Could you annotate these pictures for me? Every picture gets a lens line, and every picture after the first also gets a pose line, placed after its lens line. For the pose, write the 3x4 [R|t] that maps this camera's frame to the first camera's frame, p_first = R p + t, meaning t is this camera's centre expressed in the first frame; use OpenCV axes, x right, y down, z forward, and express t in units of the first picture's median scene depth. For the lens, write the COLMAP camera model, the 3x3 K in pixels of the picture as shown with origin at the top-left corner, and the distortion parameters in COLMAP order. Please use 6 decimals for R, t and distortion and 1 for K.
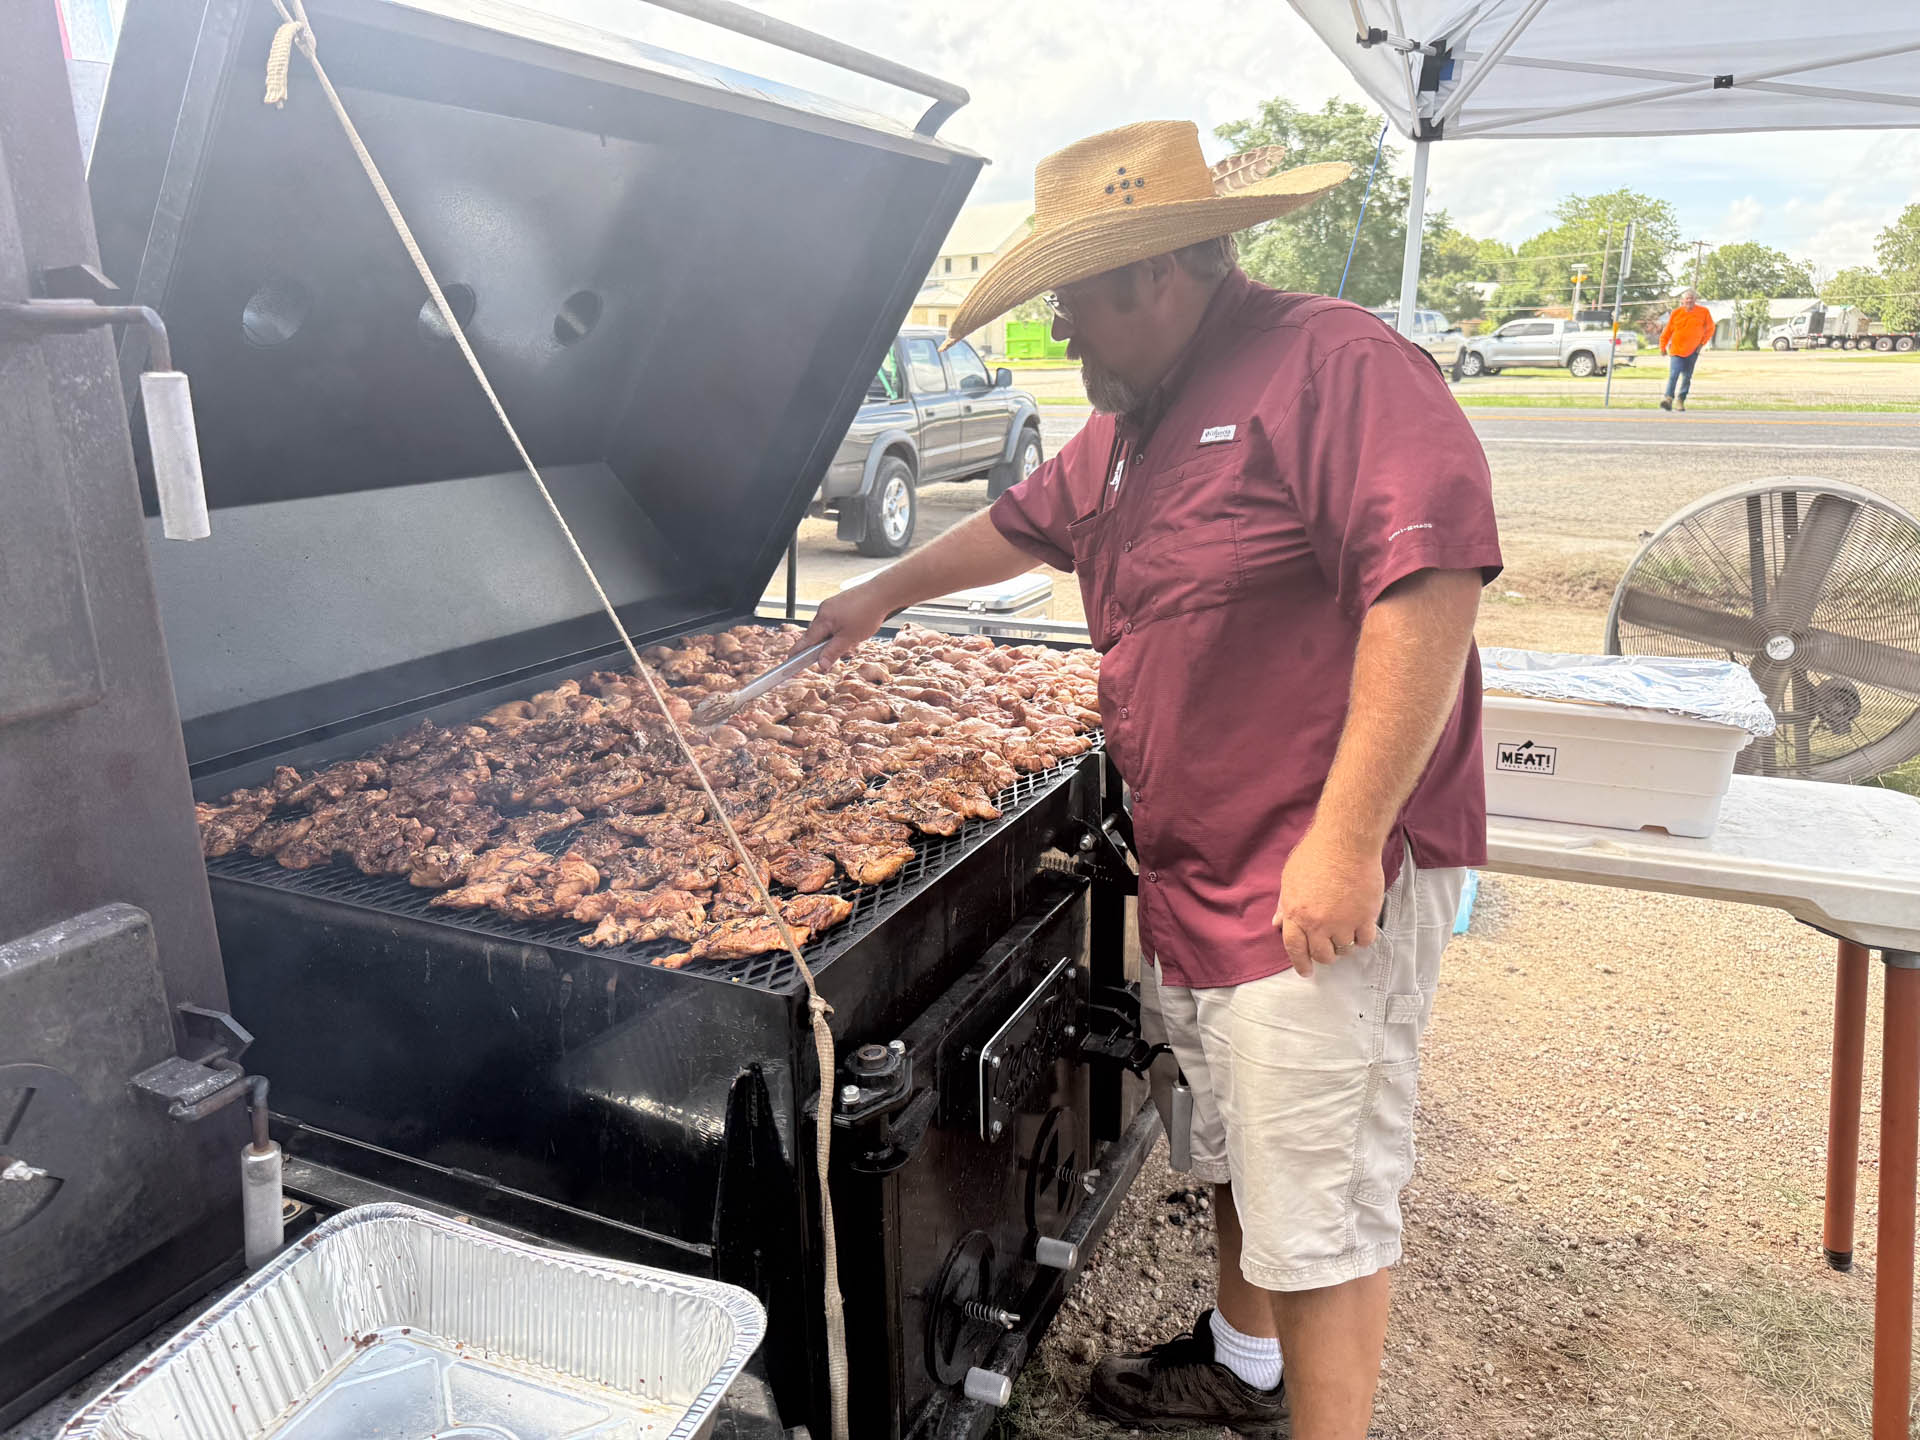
lens RADIAL K [[1406.7, 0, 958.3], [0, 1406.7, 711.0], [0, 0, 1]] dist [0.042309, -0.049898]
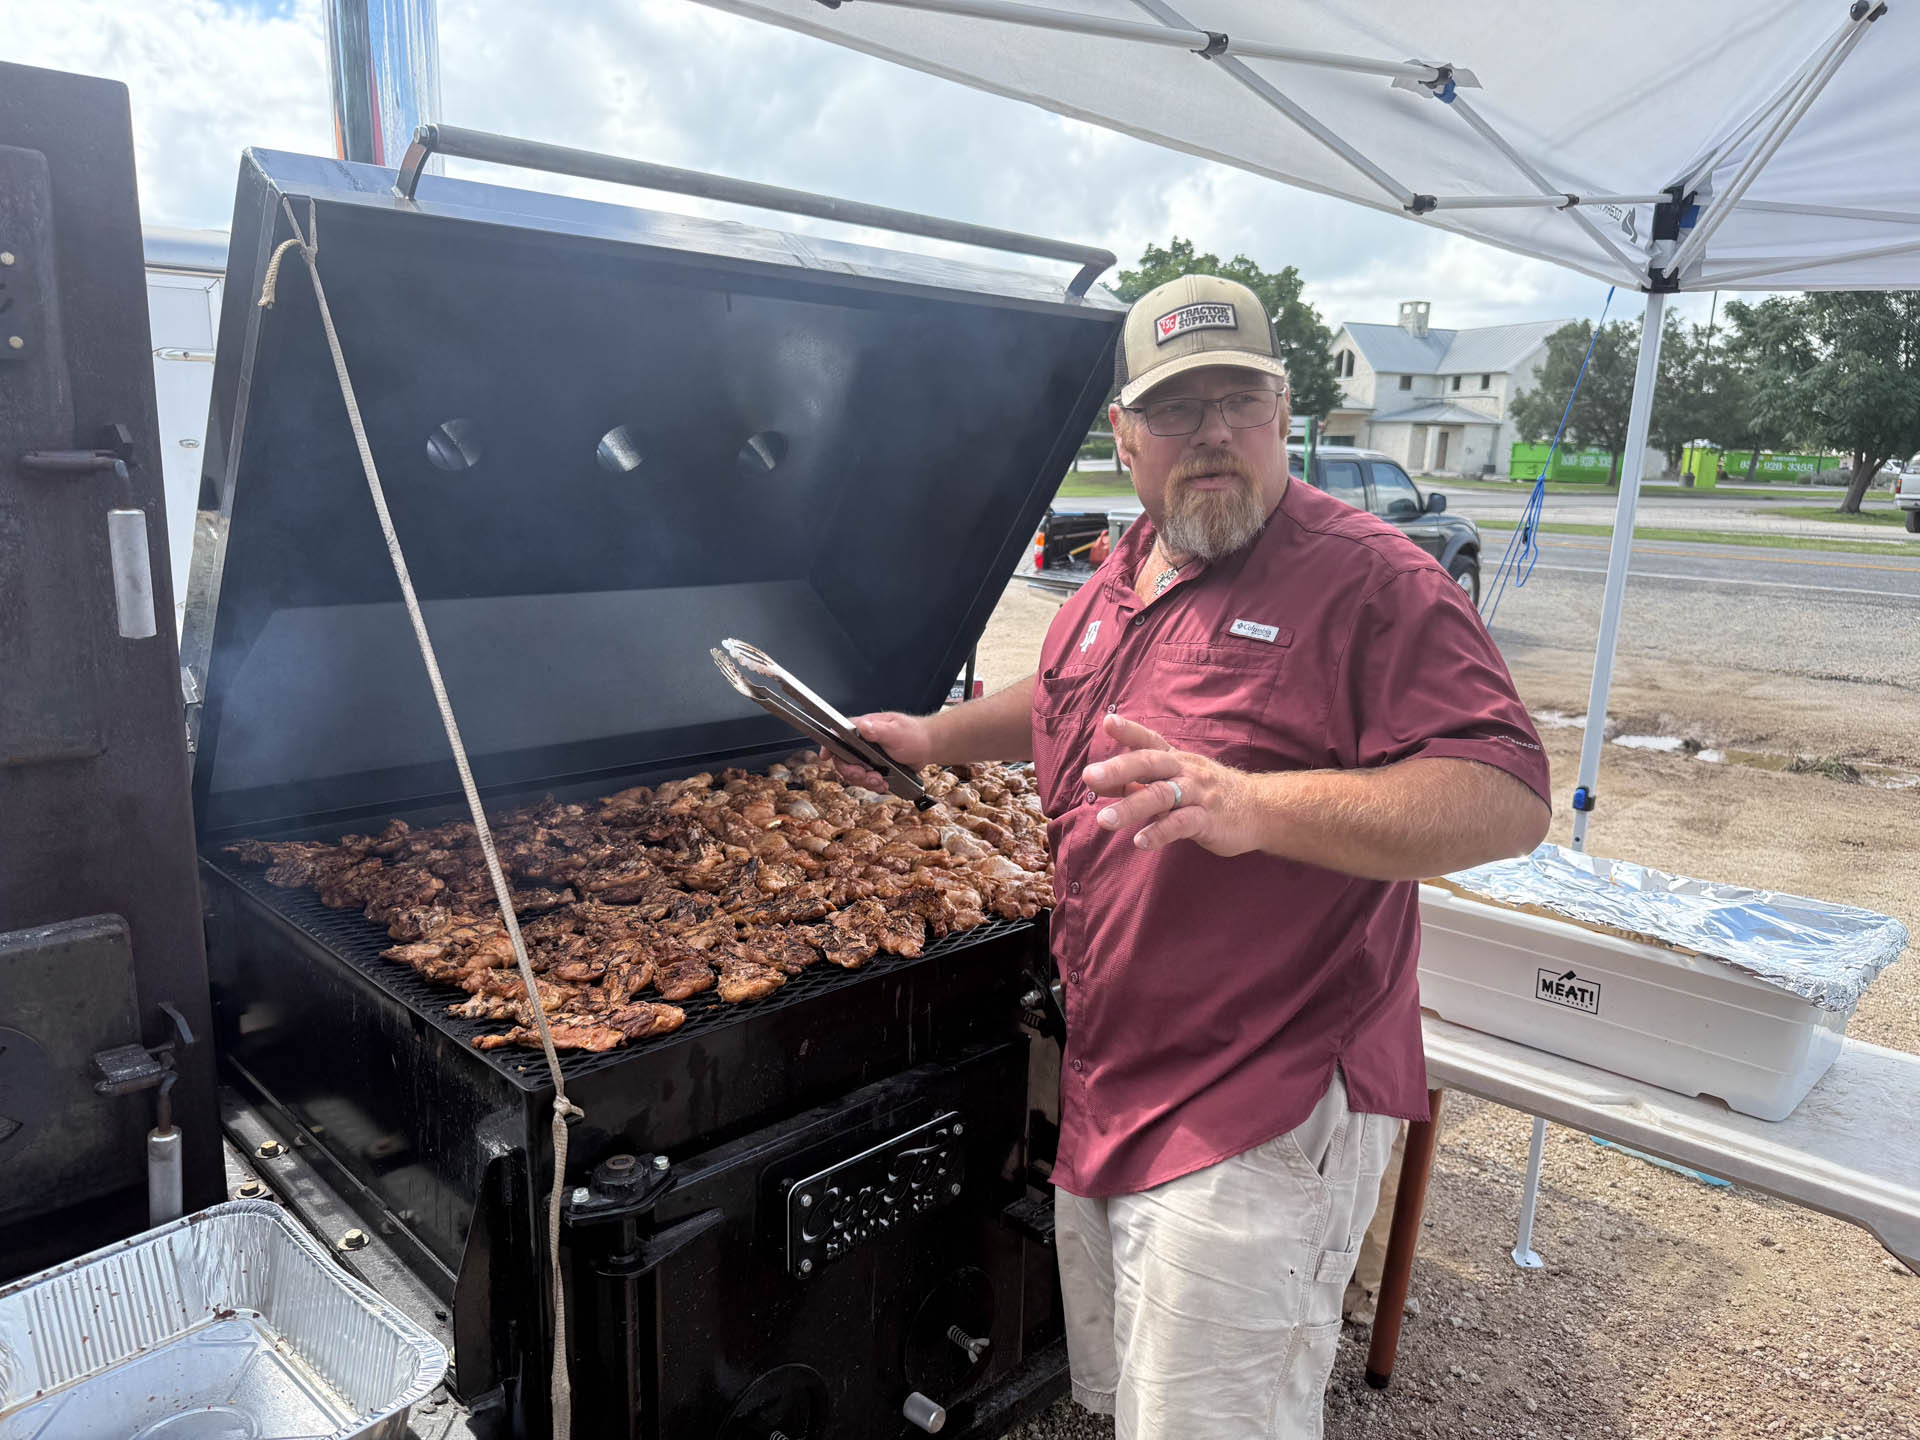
lens RADIAL K [[1406.7, 0, 1016.4], [0, 1406.7, 691.4], [0, 0, 1]] dist [0.042309, -0.049898]
pose [[0.932459, 0.097532, -0.347862, 0.473393], [-0.125346, 0.990398, -0.058310, -0.072016], [0.338835, 0.097974, 0.935731, 0.055198]]
